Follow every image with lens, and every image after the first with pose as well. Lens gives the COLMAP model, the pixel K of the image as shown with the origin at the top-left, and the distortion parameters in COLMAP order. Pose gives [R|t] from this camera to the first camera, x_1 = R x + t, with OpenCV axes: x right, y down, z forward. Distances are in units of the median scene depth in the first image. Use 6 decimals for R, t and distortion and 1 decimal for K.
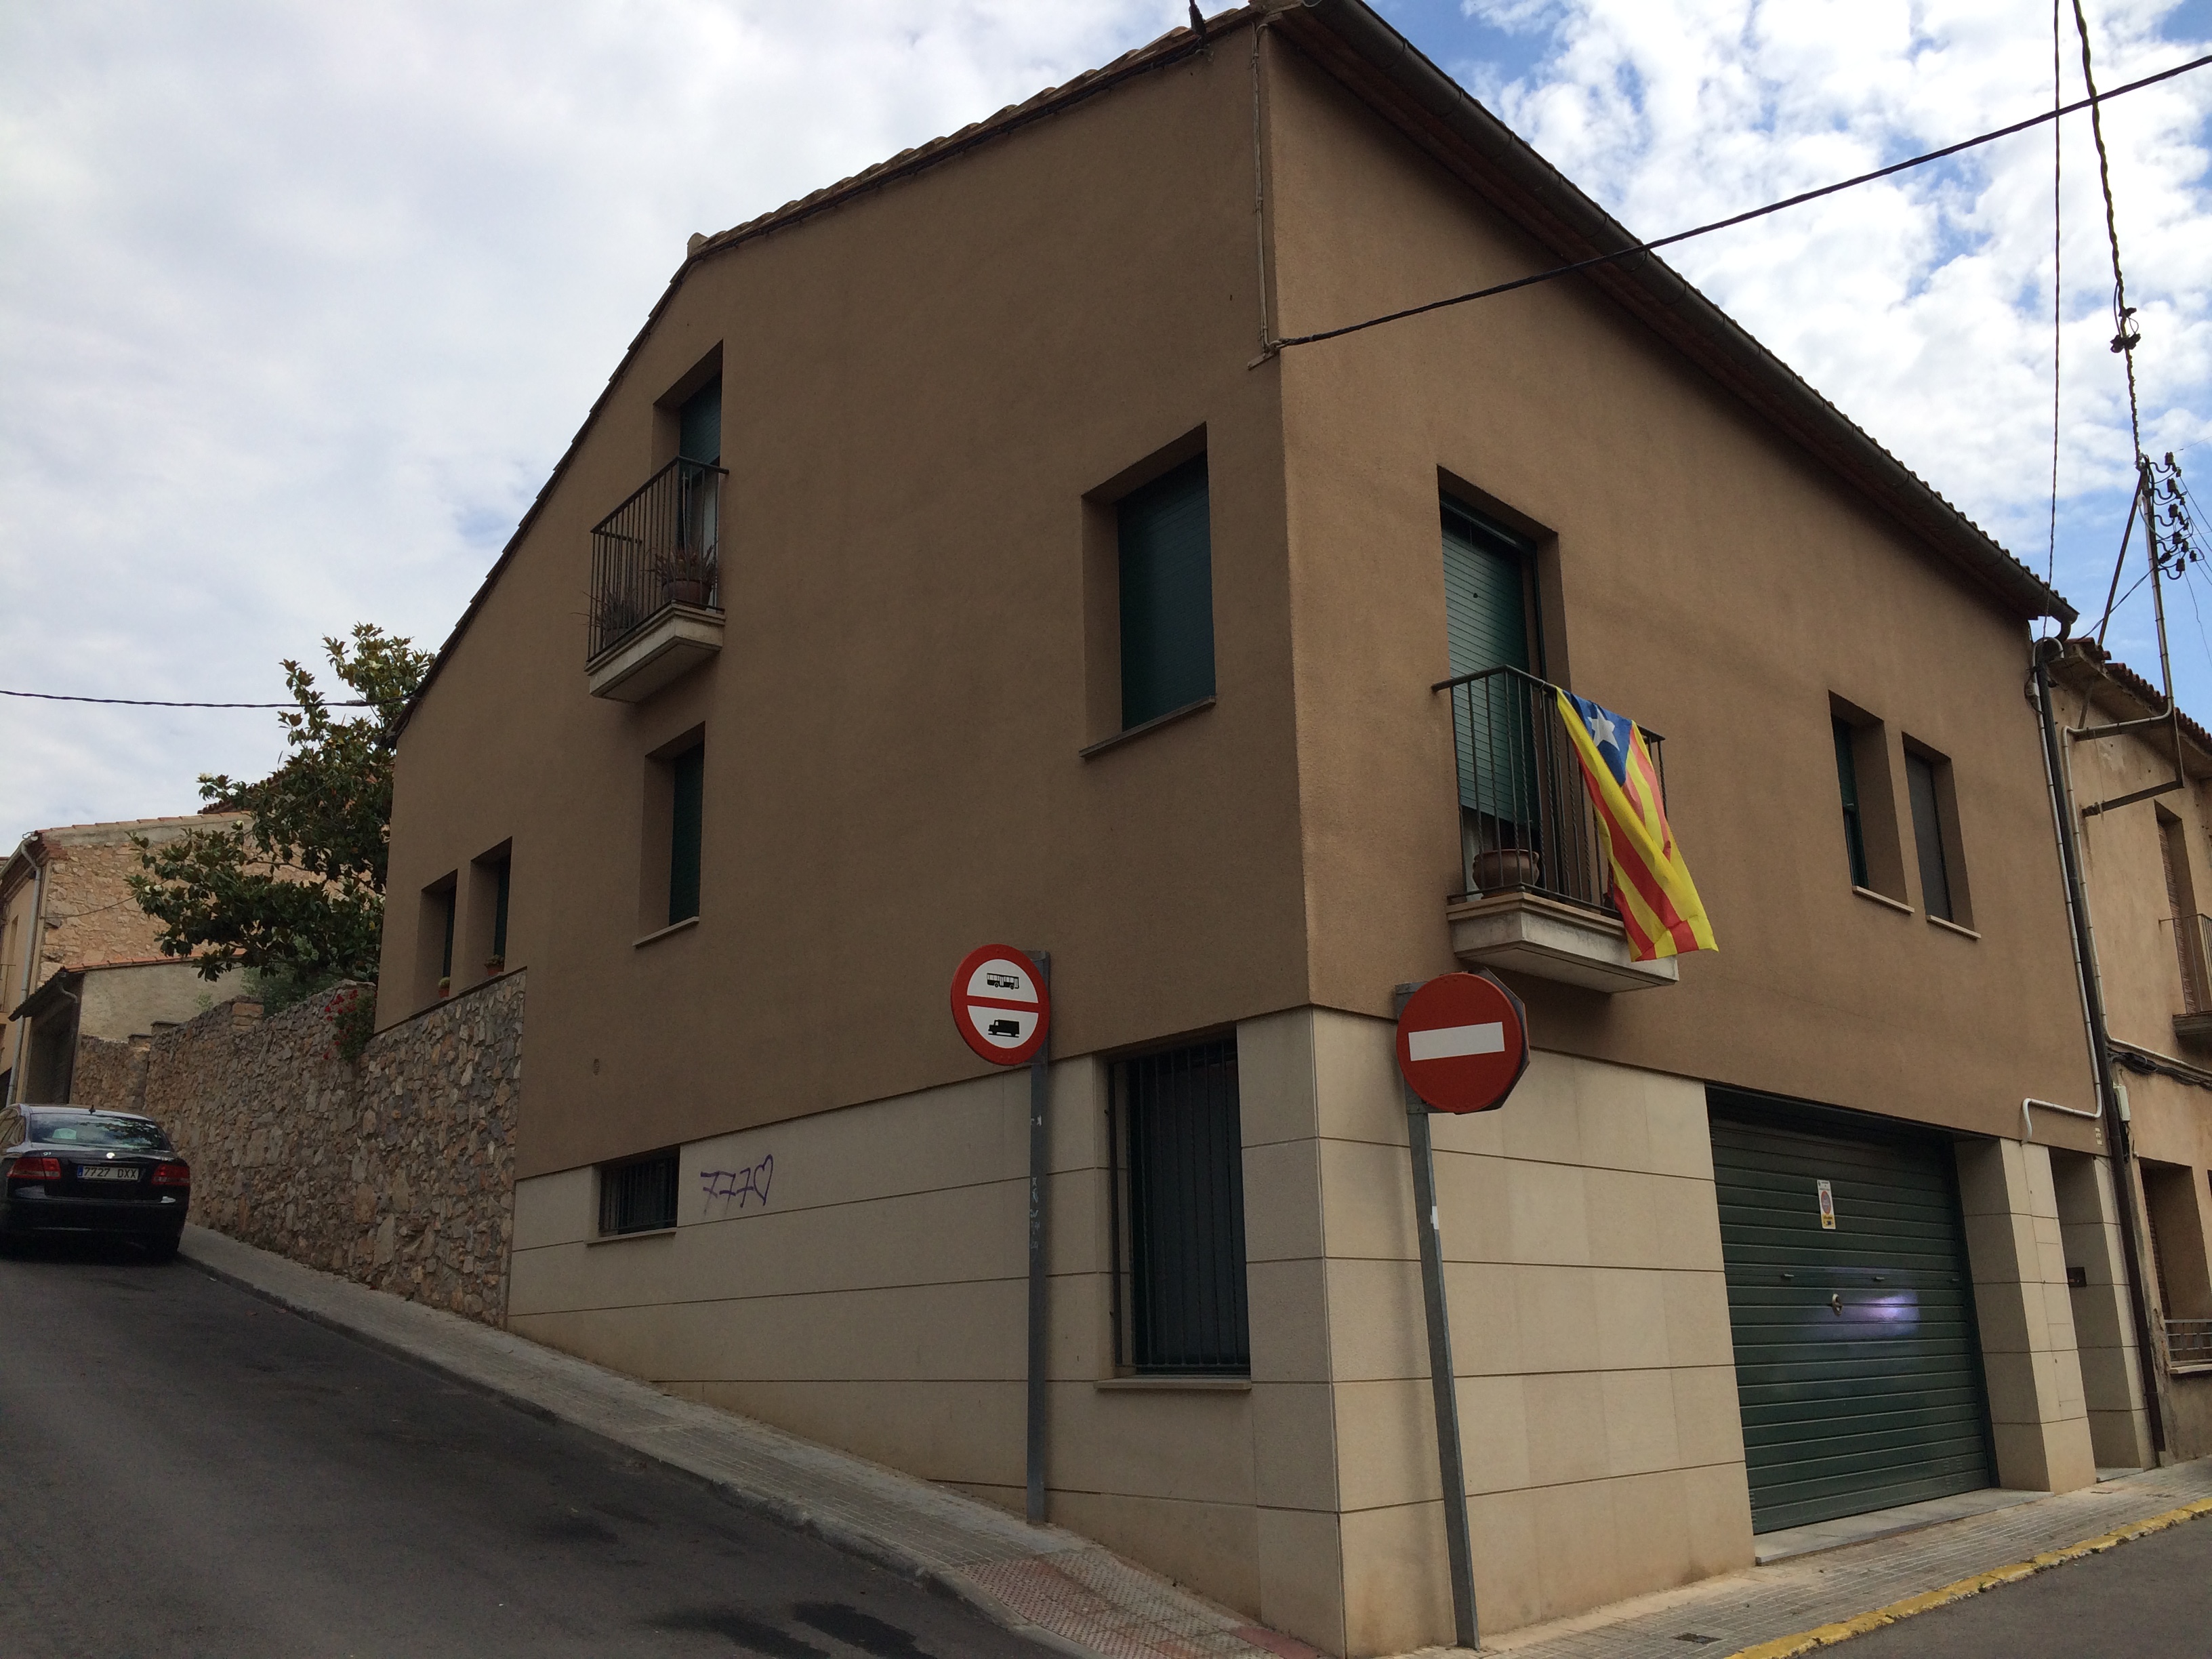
lens RADIAL K [[1894.6, 0, 1106.0], [0, 1894.6, 829.5], [0, 0, 1]] dist [0.116419, -0.144791]
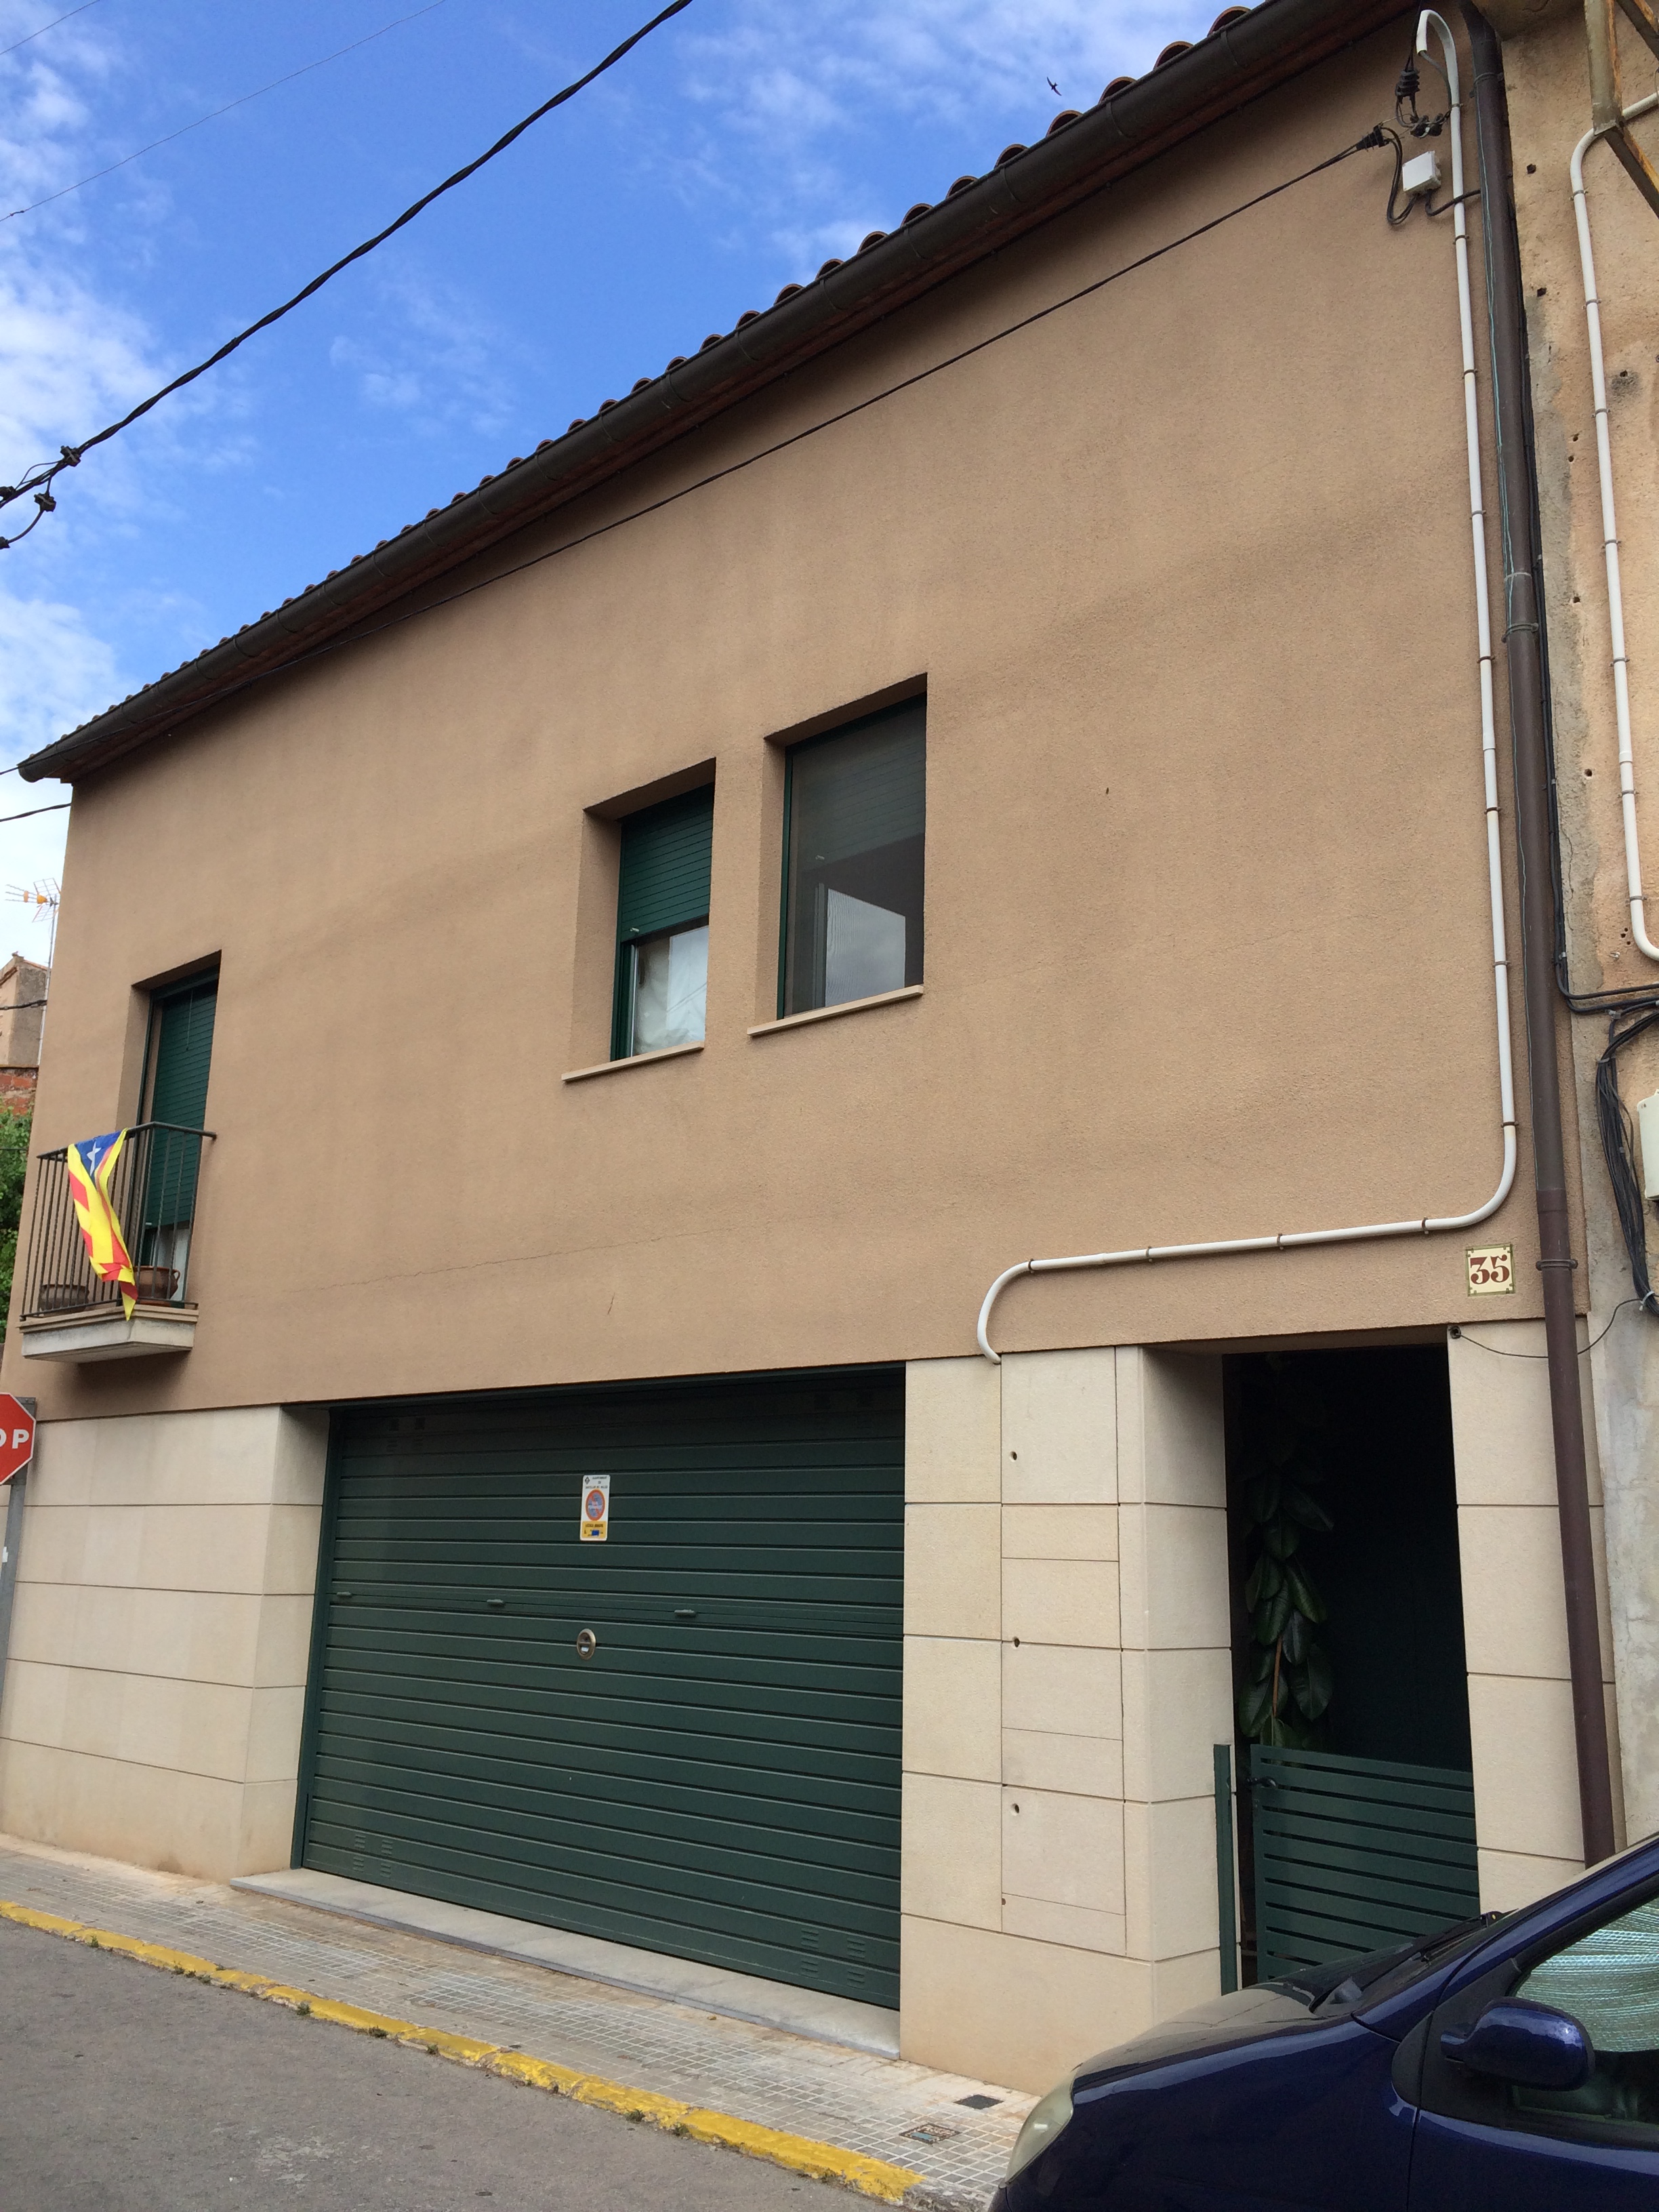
lens RADIAL K [[1894.6, 0, 829.5], [0, 1894.6, 1106.0], [0, 0, 1]] dist [0.116419, -0.144791]
pose [[-0.047758, -0.226810, -0.972767, 1.130653], [0.216584, 0.948358, -0.231752, 0.239082], [0.975095, -0.221754, 0.003832, 1.125311]]
